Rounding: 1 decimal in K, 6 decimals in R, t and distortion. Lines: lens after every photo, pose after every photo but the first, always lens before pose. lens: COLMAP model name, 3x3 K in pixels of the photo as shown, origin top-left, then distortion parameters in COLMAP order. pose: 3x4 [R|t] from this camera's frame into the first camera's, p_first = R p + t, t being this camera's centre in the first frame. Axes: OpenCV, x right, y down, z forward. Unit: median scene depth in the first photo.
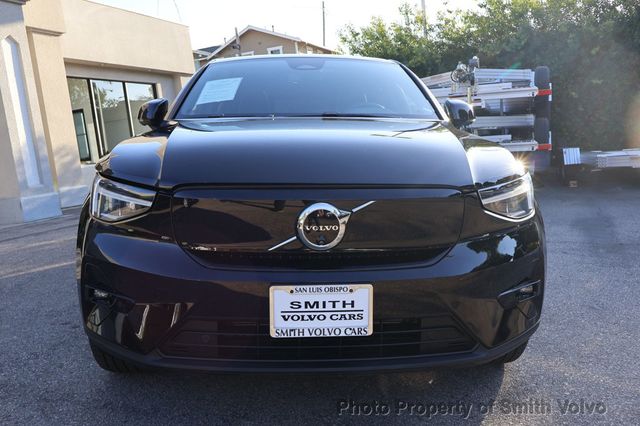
lens RADIAL K [[531.4, 0, 320.0], [0, 531.4, 213.9], [0, 0, 1]] dist [0.016338, 0.009136]
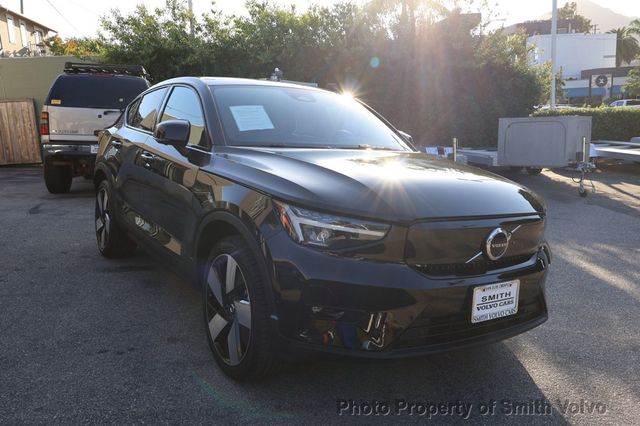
lens RADIAL K [[531.4, 0, 318.9], [0, 531.4, 211.9], [0, 0, 1]] dist [0.016338, 0.009136]
pose [[0.865877, -0.033091, 0.499162, -1.098961], [0.025281, 0.999429, 0.022401, -0.104789], [-0.499618, -0.006777, 0.866219, -0.030568]]
